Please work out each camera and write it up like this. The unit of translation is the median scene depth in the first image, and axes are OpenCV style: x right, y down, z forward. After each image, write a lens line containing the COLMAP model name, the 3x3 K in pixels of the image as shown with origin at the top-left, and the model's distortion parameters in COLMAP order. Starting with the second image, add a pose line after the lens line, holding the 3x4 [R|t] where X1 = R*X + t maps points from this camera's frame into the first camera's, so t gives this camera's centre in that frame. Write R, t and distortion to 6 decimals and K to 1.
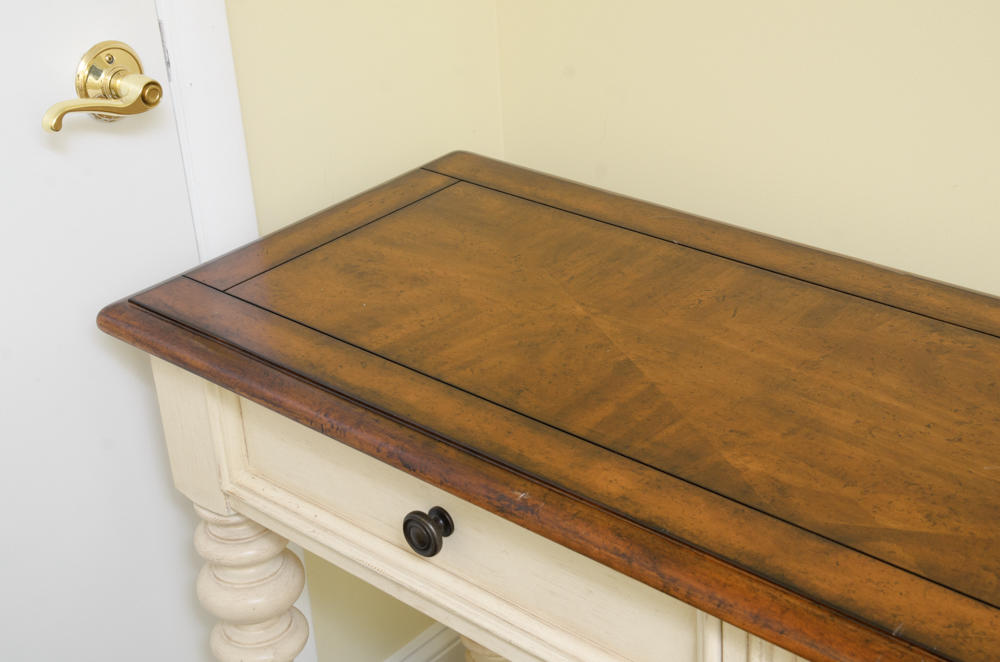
lens RADIAL K [[1601.7, 0, 484.6], [0, 1601.7, 331.9], [0, 0, 1]] dist [0.058053, 0.303307]
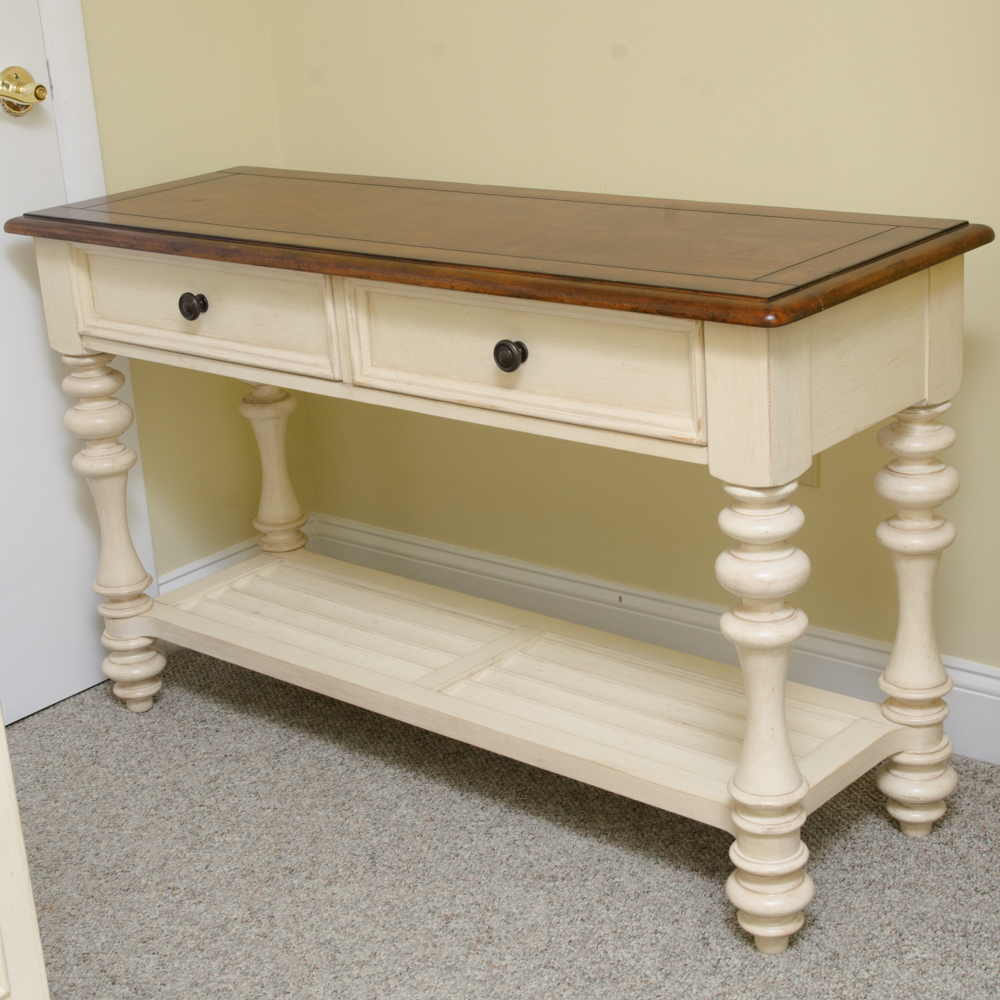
lens RADIAL K [[1856.2, 0, 501.0], [0, 1856.2, 496.8], [0, 0, 1]] dist [0.035701, -0.284897]
pose [[0.999474, -0.011674, 0.030258, 0.247615], [0.016149, 0.988224, -0.152159, 0.675435], [-0.028126, 0.152567, 0.987893, -1.017539]]
